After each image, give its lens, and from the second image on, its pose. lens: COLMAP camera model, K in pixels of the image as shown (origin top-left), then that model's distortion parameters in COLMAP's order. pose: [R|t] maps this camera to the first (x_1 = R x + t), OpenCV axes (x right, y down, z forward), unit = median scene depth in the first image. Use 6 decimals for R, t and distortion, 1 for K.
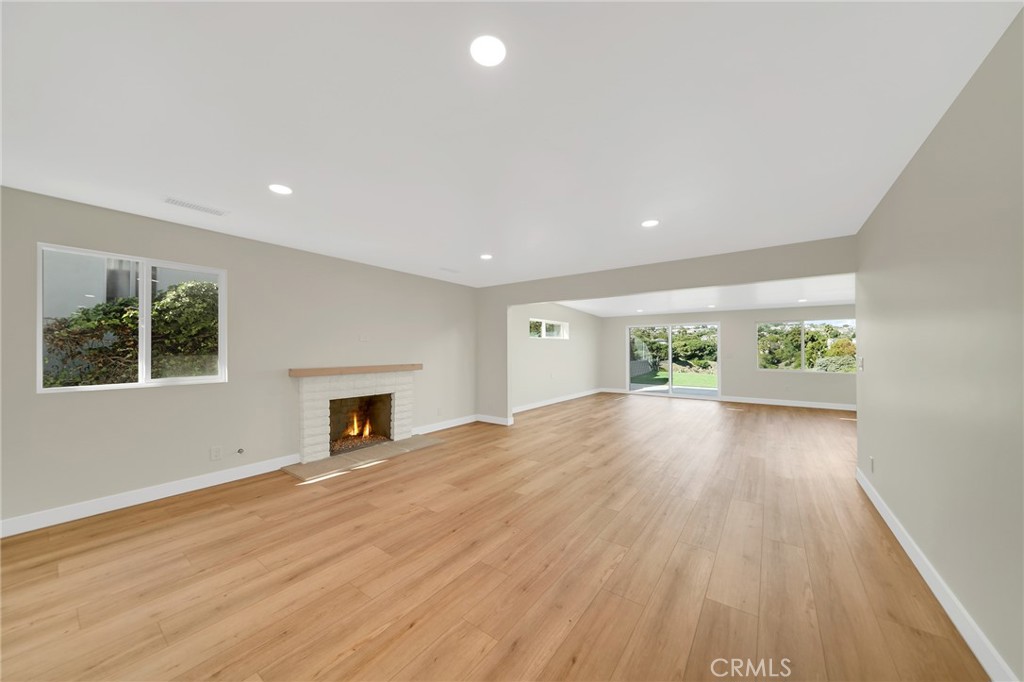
lens RADIAL K [[352.3, 0, 512.7], [0, 352.3, 347.1], [0, 0, 1]] dist [0.007240, -0.000249]
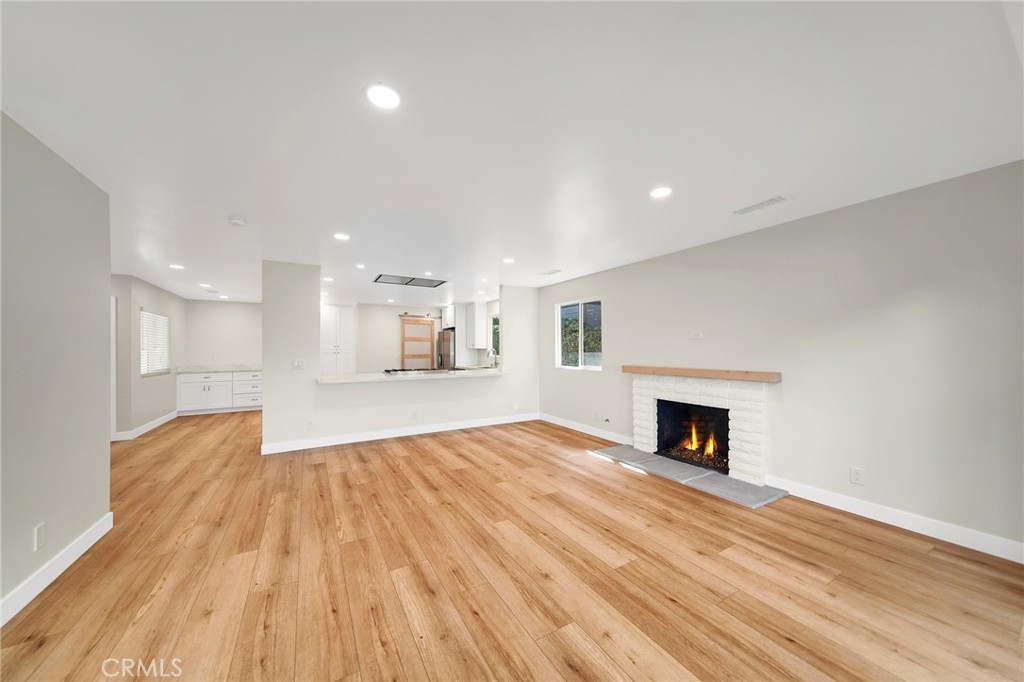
lens RADIAL K [[352.3, 0, 511.6], [0, 352.3, 331.8], [0, 0, 1]] dist [0.007240, -0.000249]
pose [[-0.402054, -0.042533, -0.914628, 0.719672], [0.010686, 0.998635, -0.051136, 0.003960], [0.915554, -0.030333, -0.401050, 1.238140]]
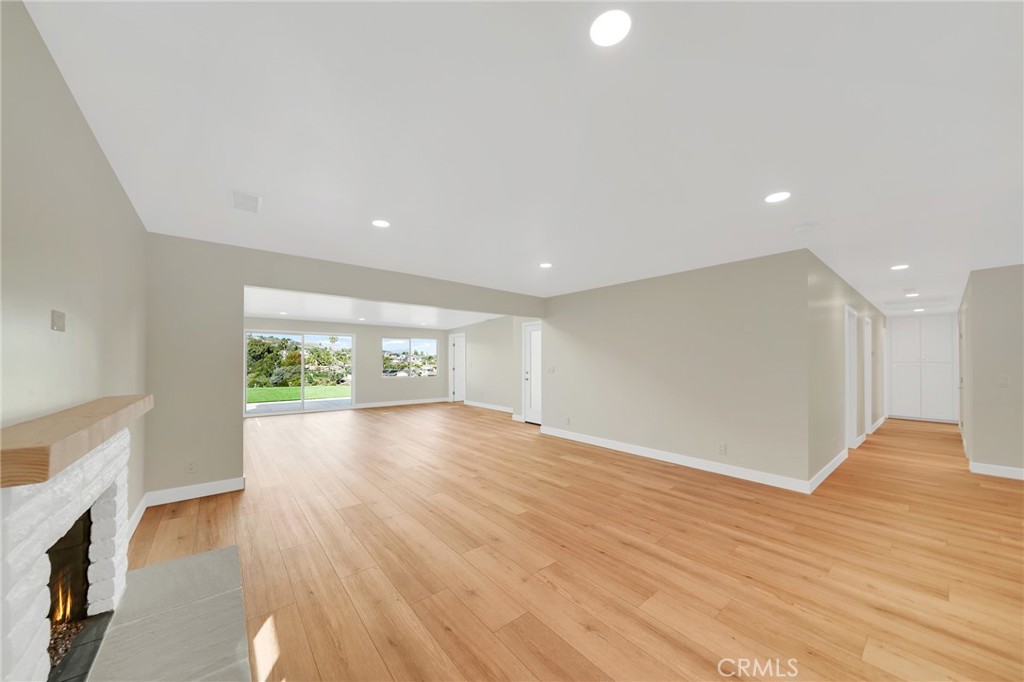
lens RADIAL K [[352.3, 0, 515.1], [0, 352.3, 357.0], [0, 0, 1]] dist [0.007240, -0.000249]
pose [[0.240225, 0.014027, 0.970616, -0.824533], [-0.012908, 0.999853, -0.011255, 0.004455], [-0.970631, -0.009825, 0.240371, 0.715418]]
